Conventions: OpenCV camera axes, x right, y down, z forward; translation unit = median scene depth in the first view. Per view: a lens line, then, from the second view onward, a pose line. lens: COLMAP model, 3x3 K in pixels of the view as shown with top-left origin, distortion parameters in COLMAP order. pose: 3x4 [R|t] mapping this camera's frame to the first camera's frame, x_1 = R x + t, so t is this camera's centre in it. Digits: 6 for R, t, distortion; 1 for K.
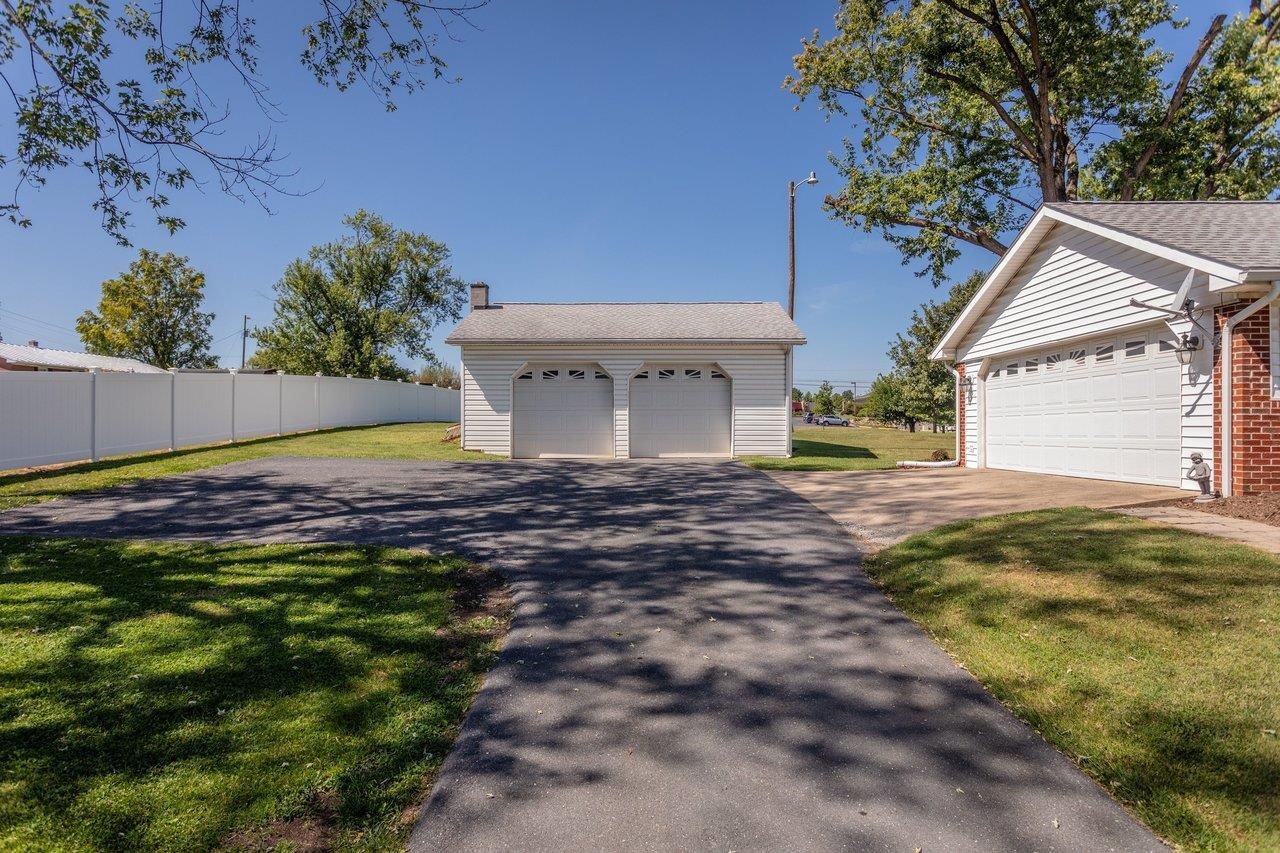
lens RADIAL K [[576.6, 0, 640.0], [0, 576.6, 426.5], [0, 0, 1]] dist [-0.000355, -0.000033]
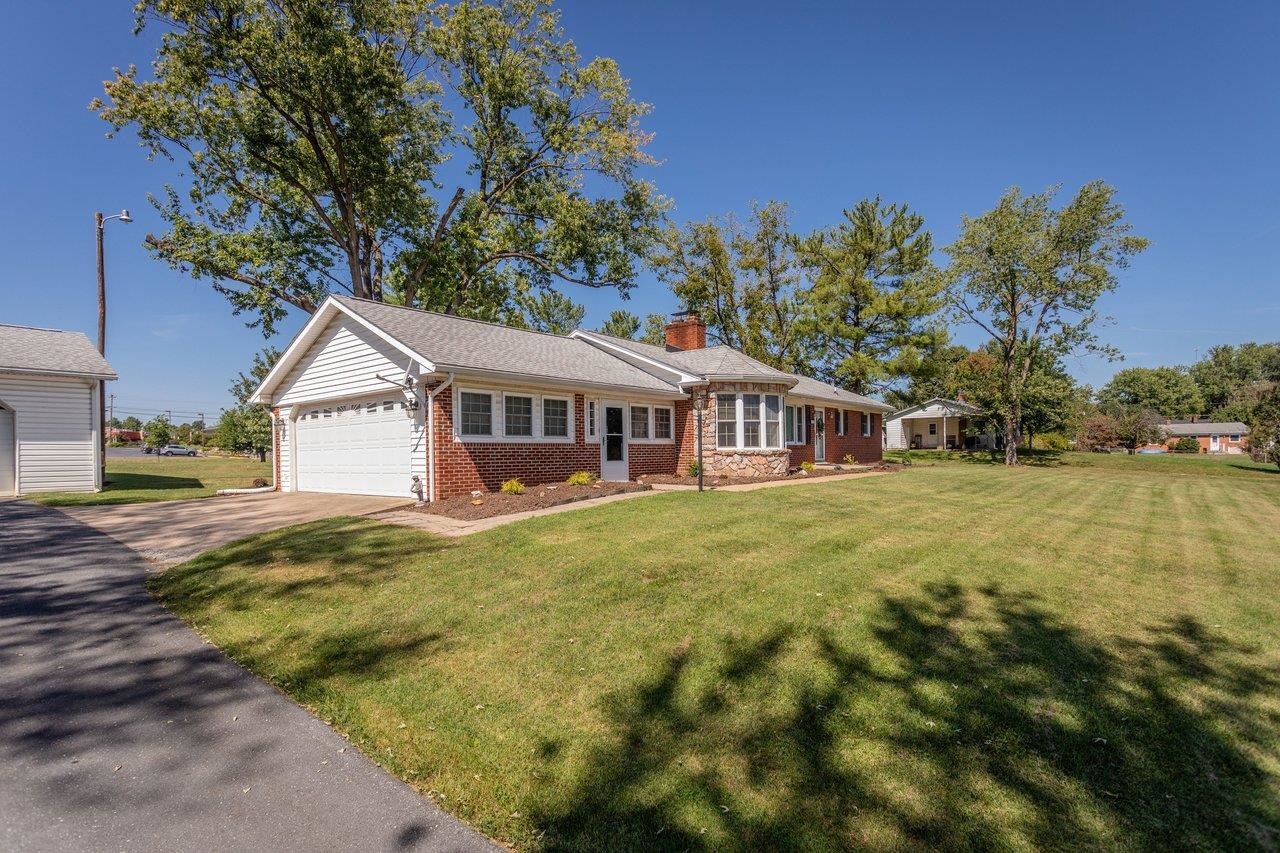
lens RADIAL K [[600.5, 0, 638.3], [0, 600.5, 454.8], [0, 0, 1]] dist [0.000385, 0.000064]
pose [[0.656158, -0.016481, 0.754443, 0.097625], [0.000299, 0.999767, 0.021581, -0.036582], [-0.754623, -0.013935, 0.656010, -0.433049]]
